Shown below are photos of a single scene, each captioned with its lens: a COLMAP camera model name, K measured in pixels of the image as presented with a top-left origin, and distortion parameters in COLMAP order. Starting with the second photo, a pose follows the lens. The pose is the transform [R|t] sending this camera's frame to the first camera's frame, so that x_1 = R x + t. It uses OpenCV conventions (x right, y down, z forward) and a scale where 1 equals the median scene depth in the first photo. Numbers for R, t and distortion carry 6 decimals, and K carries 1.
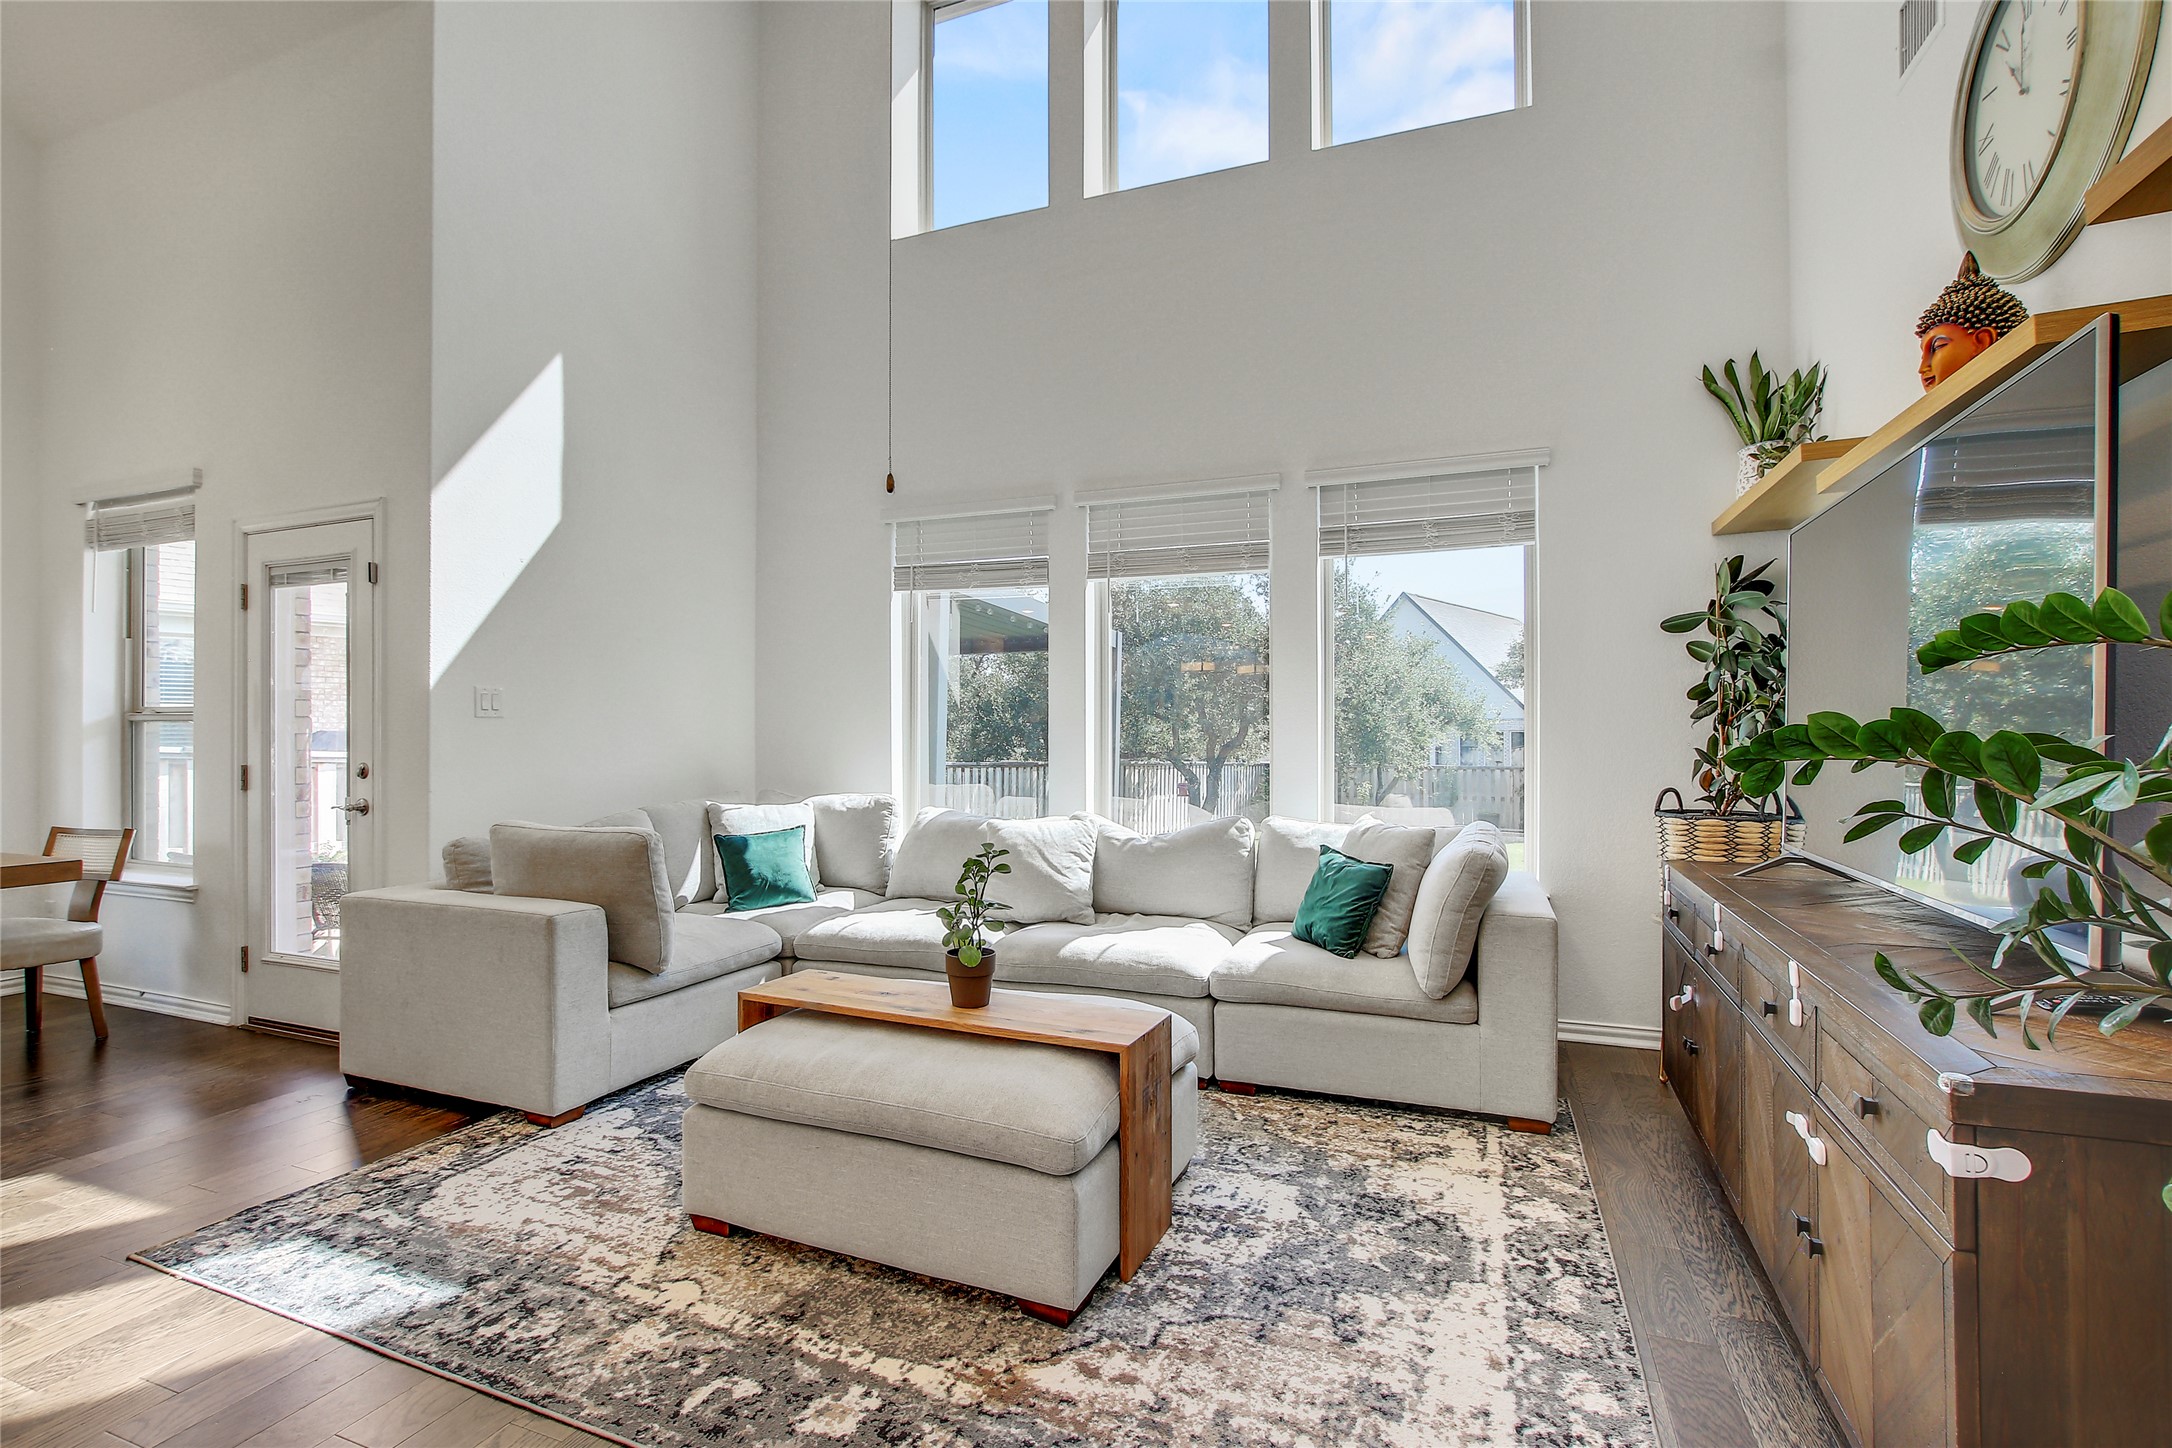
lens RADIAL K [[992.5, 0, 1084.8], [0, 992.5, 724.0], [0, 0, 1]] dist [-0.012144, -0.000250]
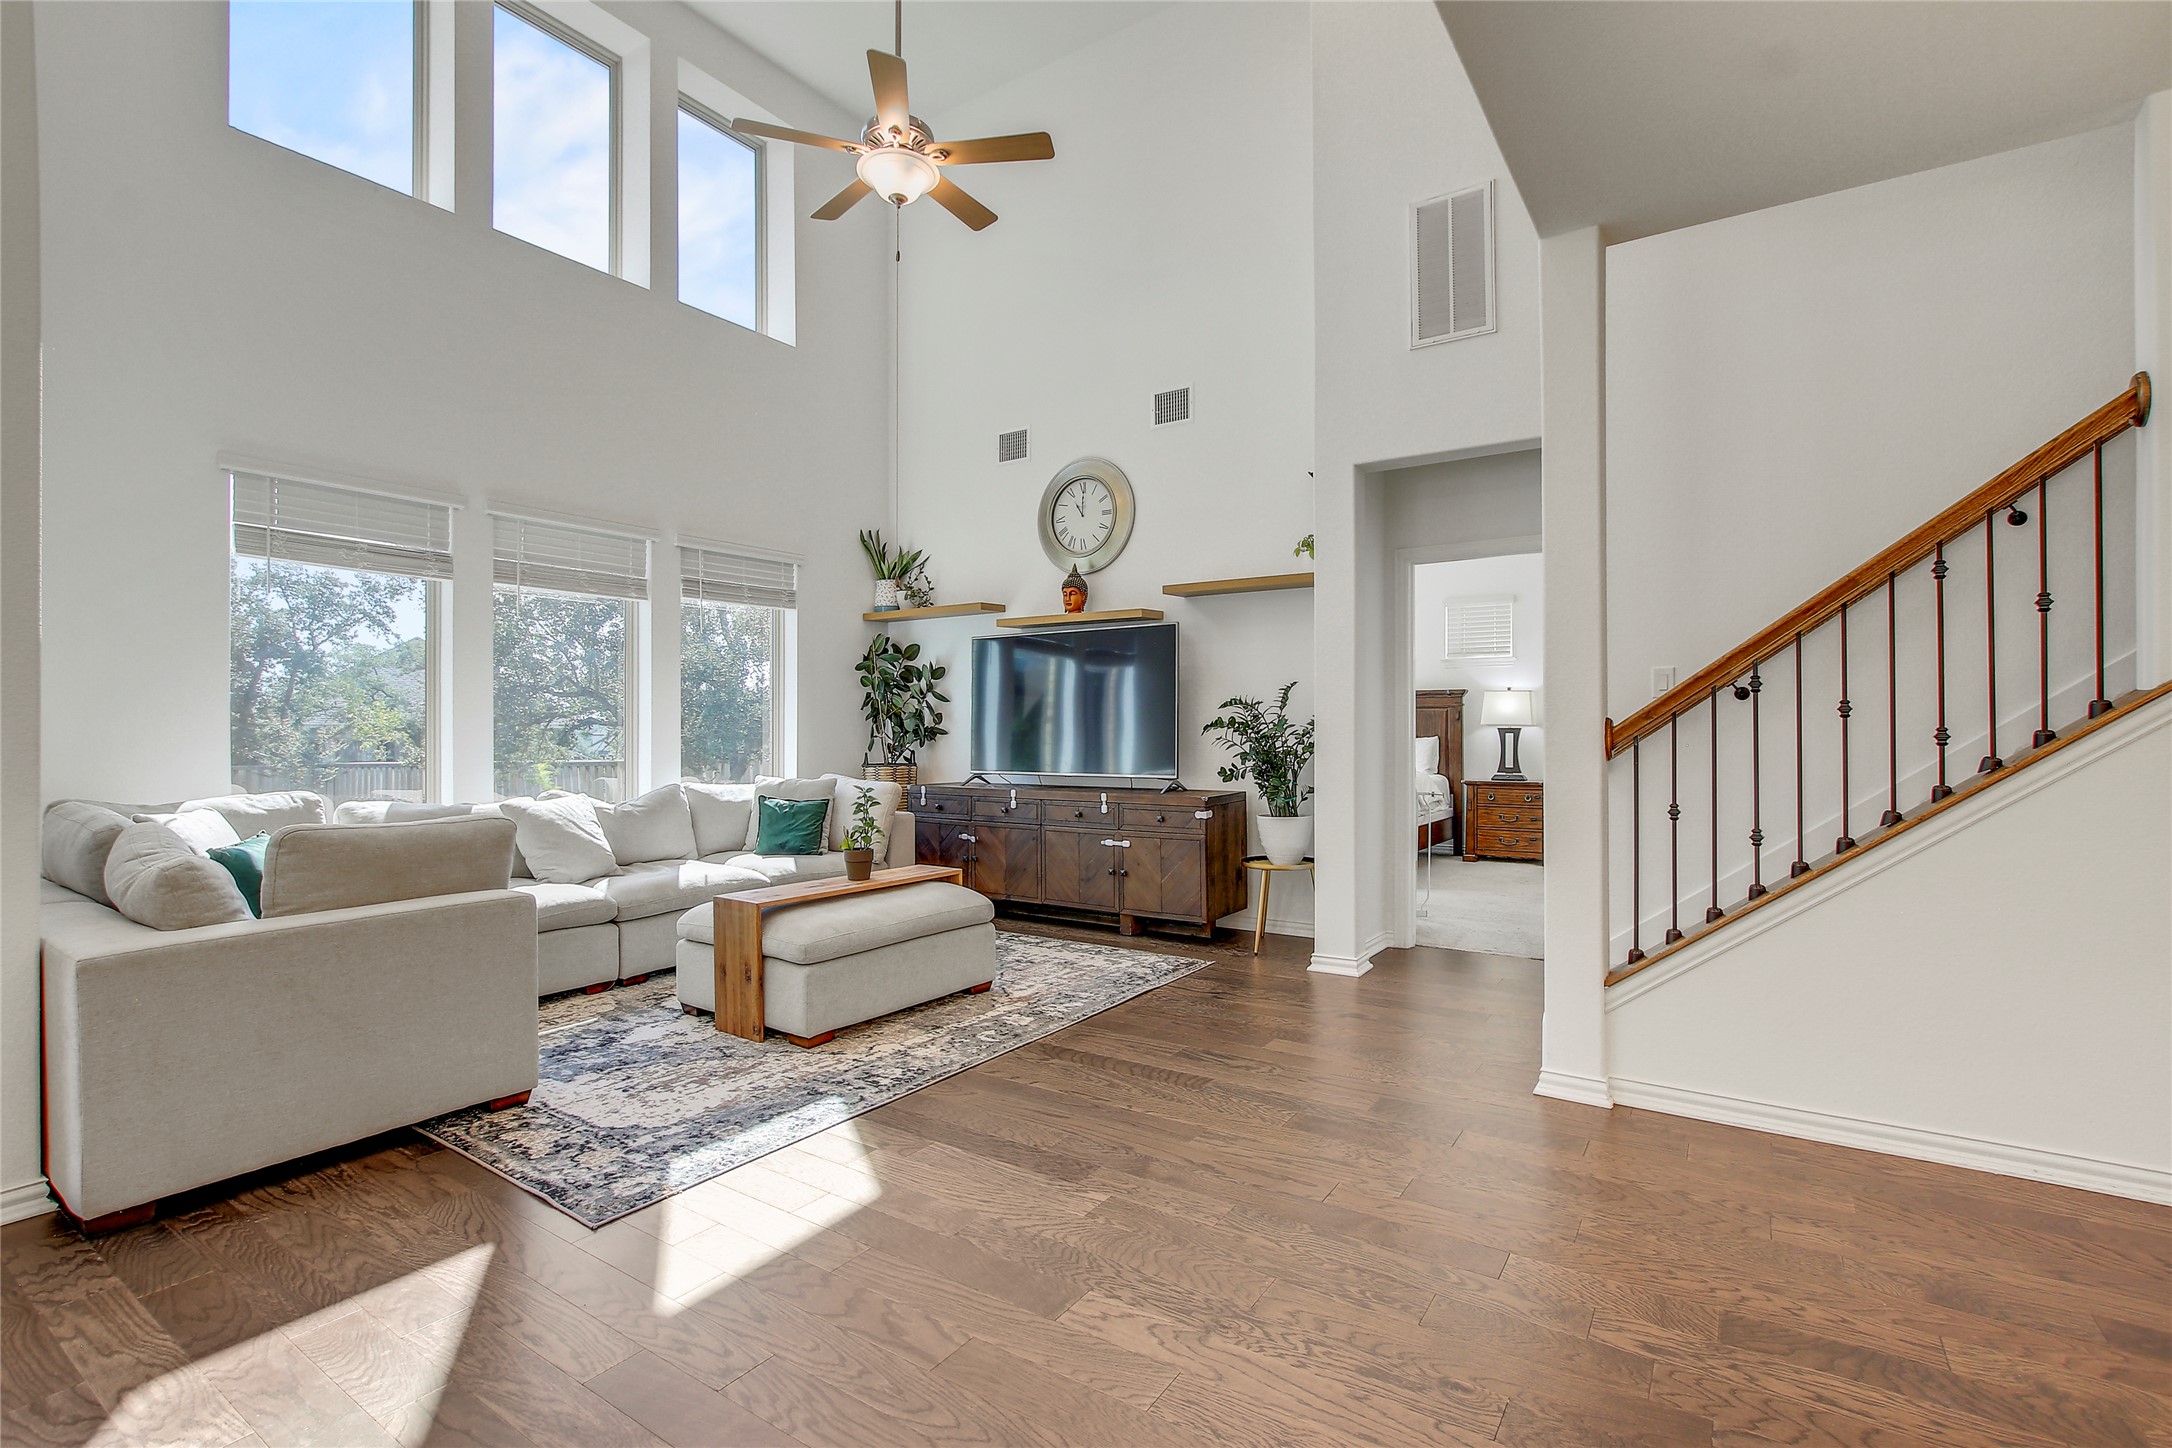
lens RADIAL K [[992.5, 0, 1082.0], [0, 992.5, 725.0], [0, 0, 1]] dist [-0.012144, -0.000250]
pose [[0.215762, 0.002554, 0.976443, -1.764830], [-0.005741, 0.999983, -0.001347, 0.016665], [-0.976429, -0.005315, 0.215773, 0.265666]]
